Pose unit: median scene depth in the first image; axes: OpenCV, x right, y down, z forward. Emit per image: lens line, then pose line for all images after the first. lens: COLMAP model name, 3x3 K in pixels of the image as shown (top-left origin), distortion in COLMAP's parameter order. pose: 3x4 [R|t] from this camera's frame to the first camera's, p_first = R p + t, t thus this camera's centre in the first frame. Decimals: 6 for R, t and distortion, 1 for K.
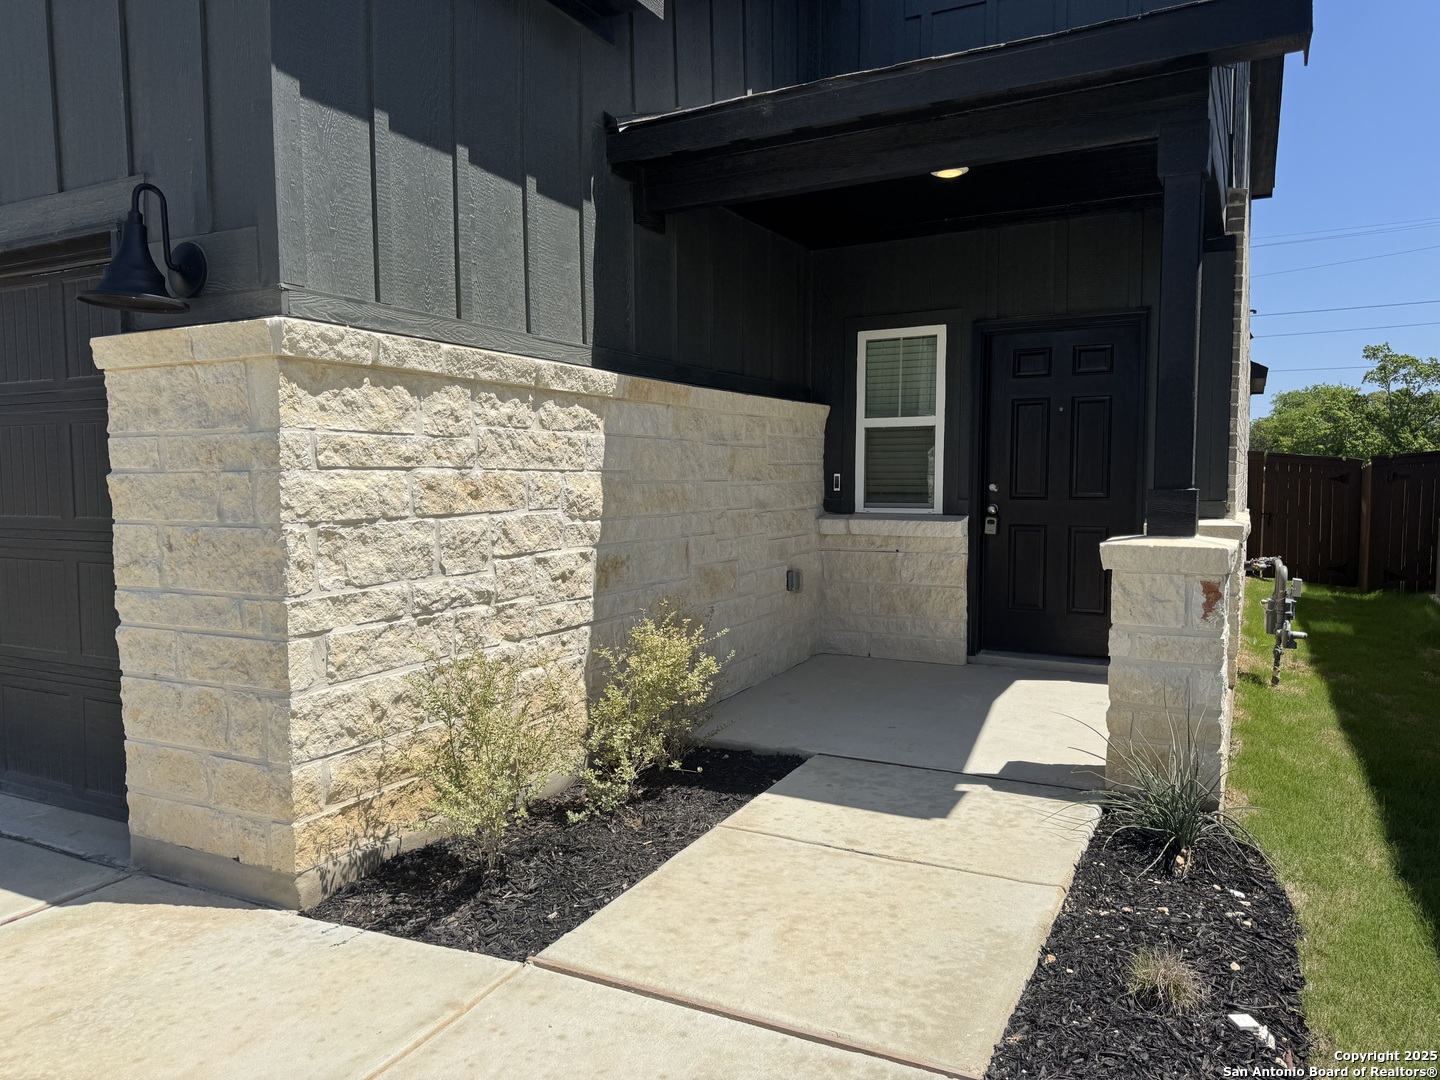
lens RADIAL K [[1012.3, 0, 721.9], [0, 1012.3, 544.7], [0, 0, 1]] dist [-0.000347, -0.000247]
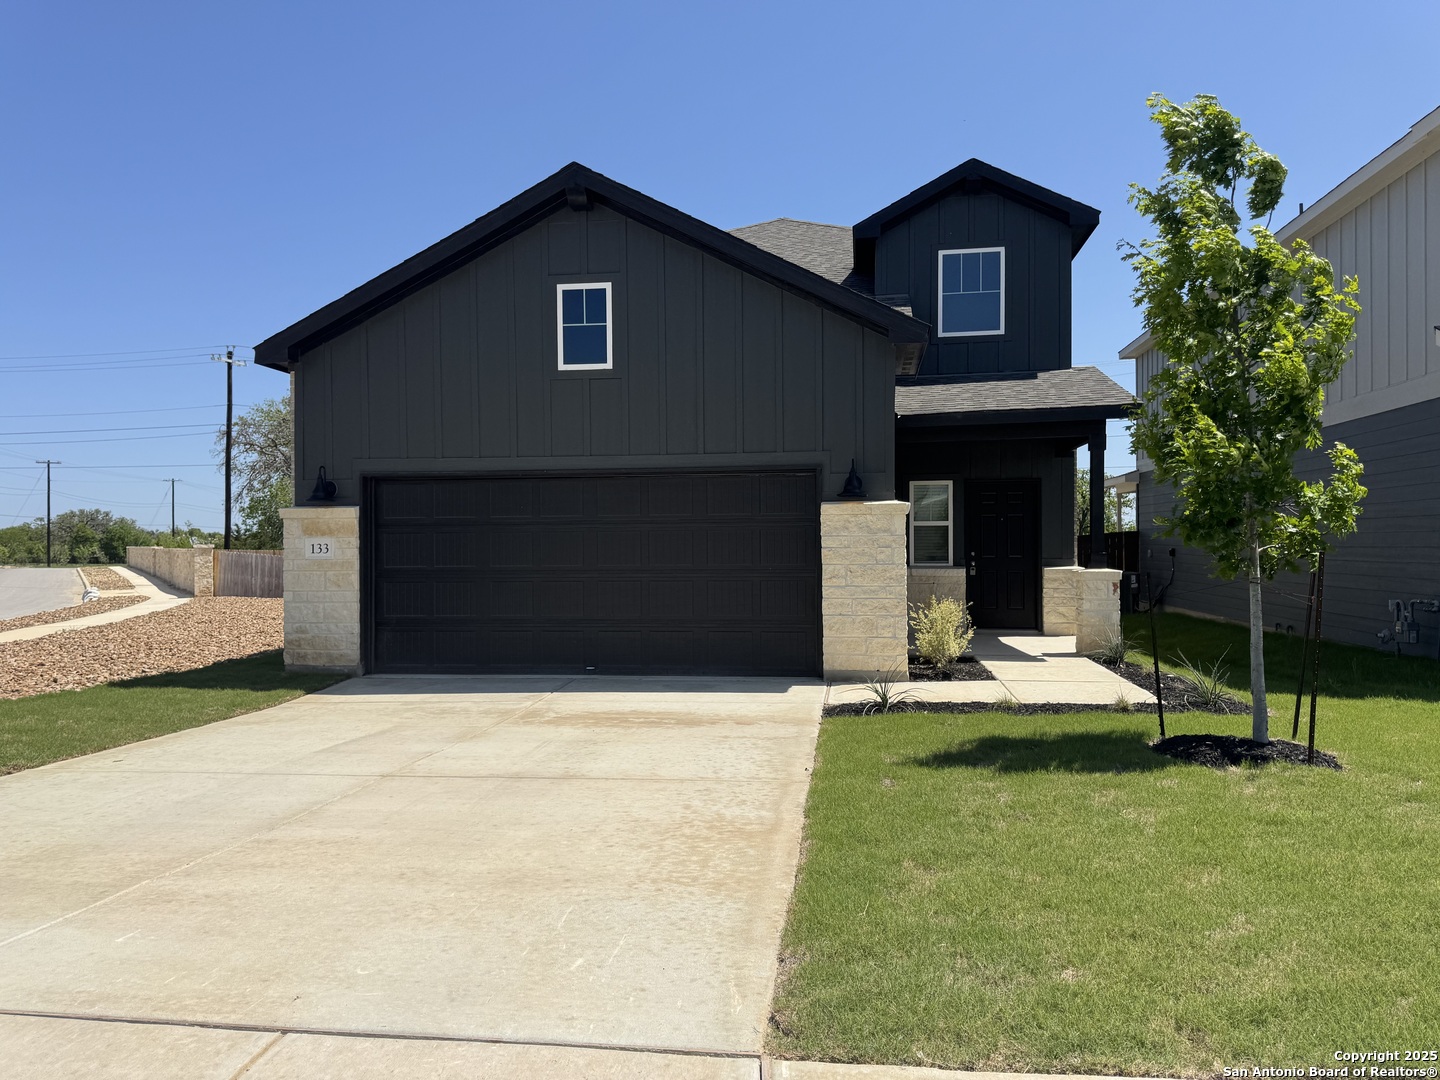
lens RADIAL K [[1012.3, 0, 719.5], [0, 1012.3, 541.1], [0, 0, 1]] dist [-0.000347, -0.000247]
pose [[0.946650, -0.003956, 0.322240, -0.997982], [0.029276, 0.996846, -0.073766, 0.065039], [-0.320932, 0.079264, 0.943780, -0.938850]]
